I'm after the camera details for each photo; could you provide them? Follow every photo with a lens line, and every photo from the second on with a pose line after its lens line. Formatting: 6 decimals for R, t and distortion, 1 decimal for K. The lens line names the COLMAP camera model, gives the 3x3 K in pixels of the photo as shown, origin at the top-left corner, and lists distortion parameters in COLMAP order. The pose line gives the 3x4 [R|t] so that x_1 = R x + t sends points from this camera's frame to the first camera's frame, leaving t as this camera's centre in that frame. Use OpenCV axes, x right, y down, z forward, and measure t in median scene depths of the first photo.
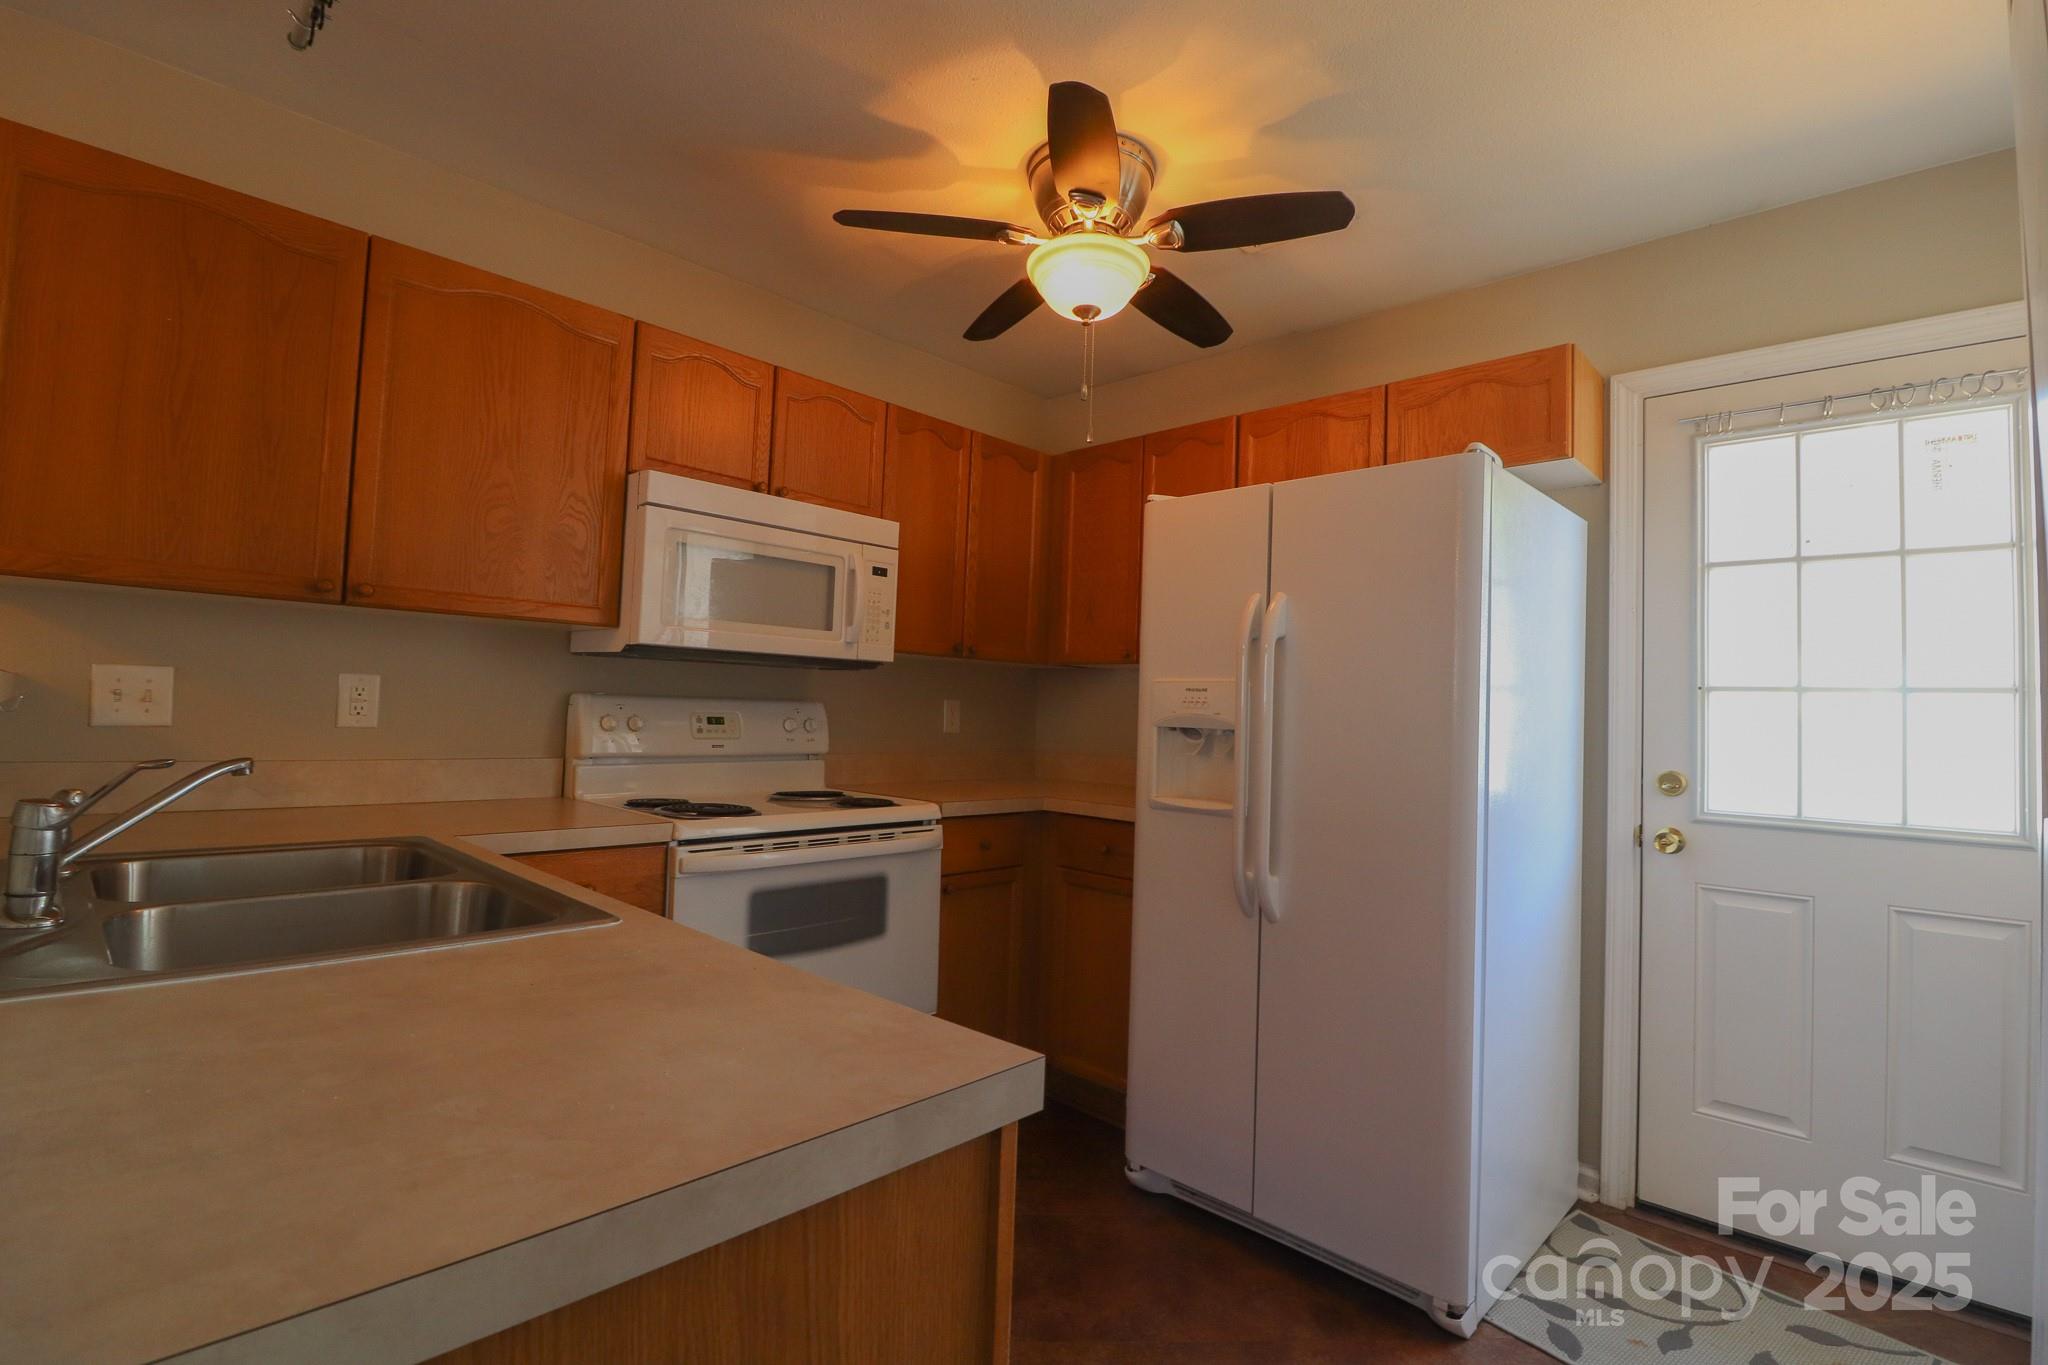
lens RADIAL K [[951.9, 0, 1025.4], [0, 951.9, 674.9], [0, 0, 1]] dist [-0.004613, -0.004359]
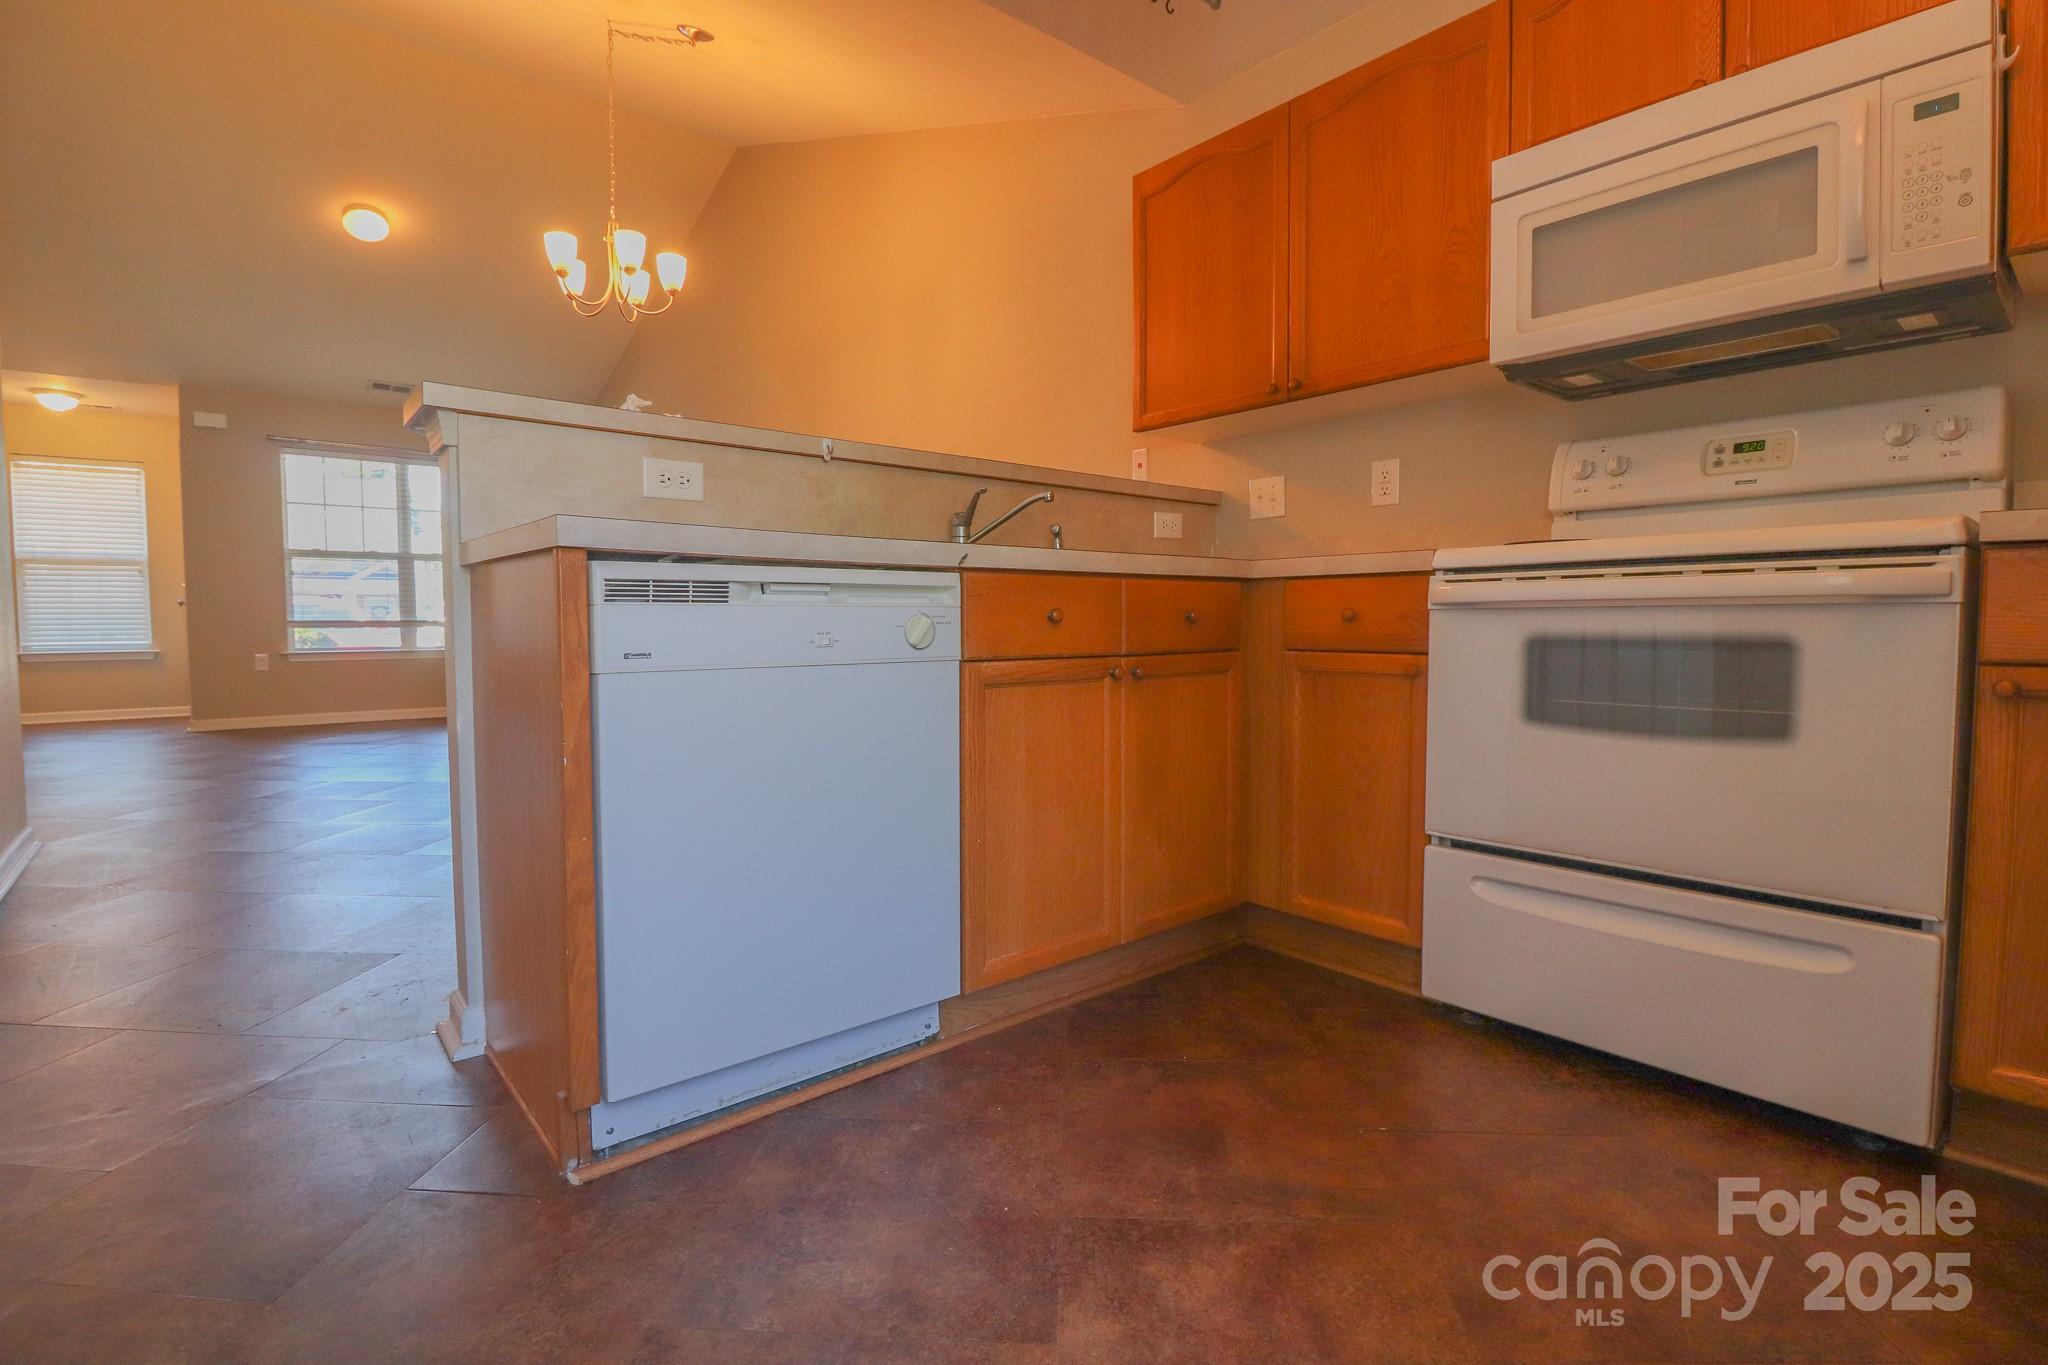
lens RADIAL K [[951.9, 0, 1023.5], [0, 951.9, 673.3], [0, 0, 1]] dist [-0.004613, -0.004359]
pose [[-0.078722, 0.016481, -0.996760, 0.433930], [0.035188, 0.999286, 0.013744, 0.191593], [0.996275, -0.033992, -0.079245, 0.517711]]
